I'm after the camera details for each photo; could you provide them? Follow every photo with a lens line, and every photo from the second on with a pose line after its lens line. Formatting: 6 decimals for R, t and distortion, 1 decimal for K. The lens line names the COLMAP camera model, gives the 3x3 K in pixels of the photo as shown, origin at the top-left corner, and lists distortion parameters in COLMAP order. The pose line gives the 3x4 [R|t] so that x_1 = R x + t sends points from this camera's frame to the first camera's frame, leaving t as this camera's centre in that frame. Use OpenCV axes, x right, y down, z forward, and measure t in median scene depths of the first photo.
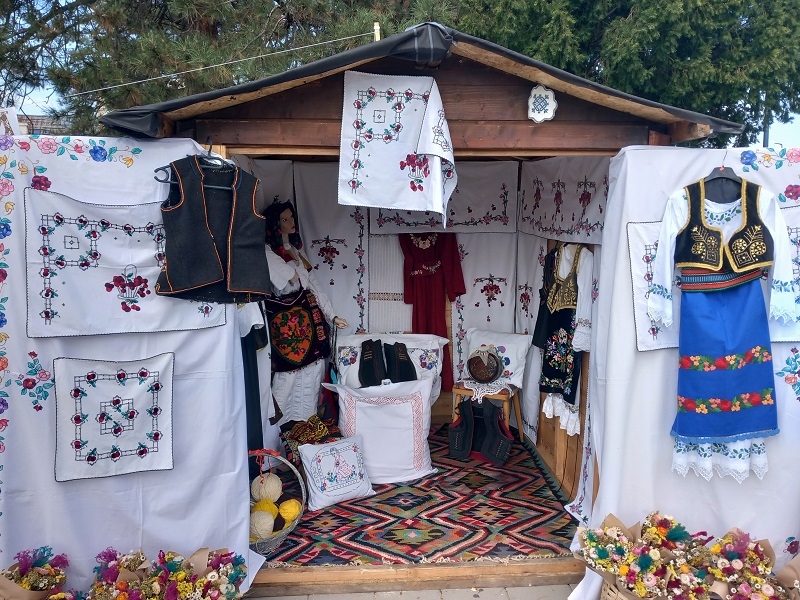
lens RADIAL K [[630.4, 0, 400.0], [0, 630.4, 300.0], [0, 0, 1]] dist [0.008858, -0.004370]
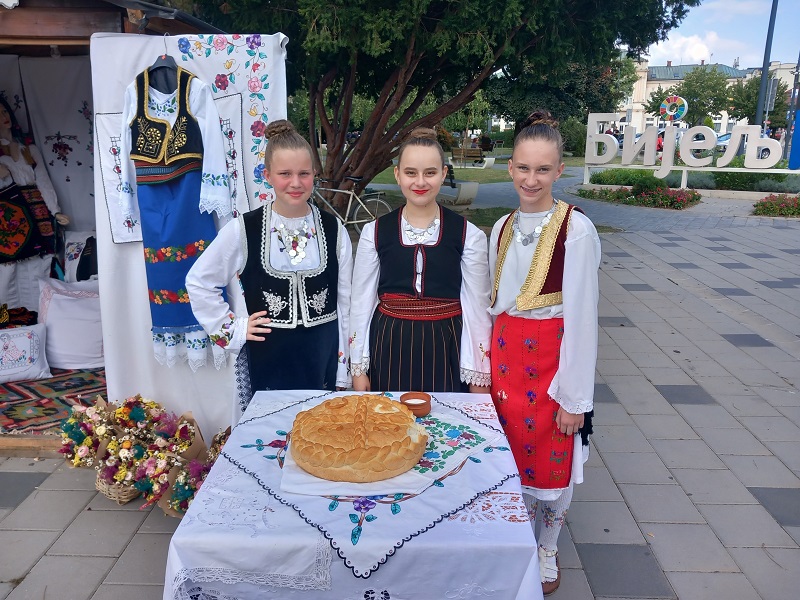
lens RADIAL K [[641.4, 0, 377.3], [0, 641.4, 310.1], [0, 0, 1]] dist [-0.025917, 0.009569]
pose [[0.995149, 0.039976, -0.089886, 0.921459], [-0.025768, 0.987735, 0.153995, 0.018171], [0.094940, -0.150932, 0.983975, 0.001109]]
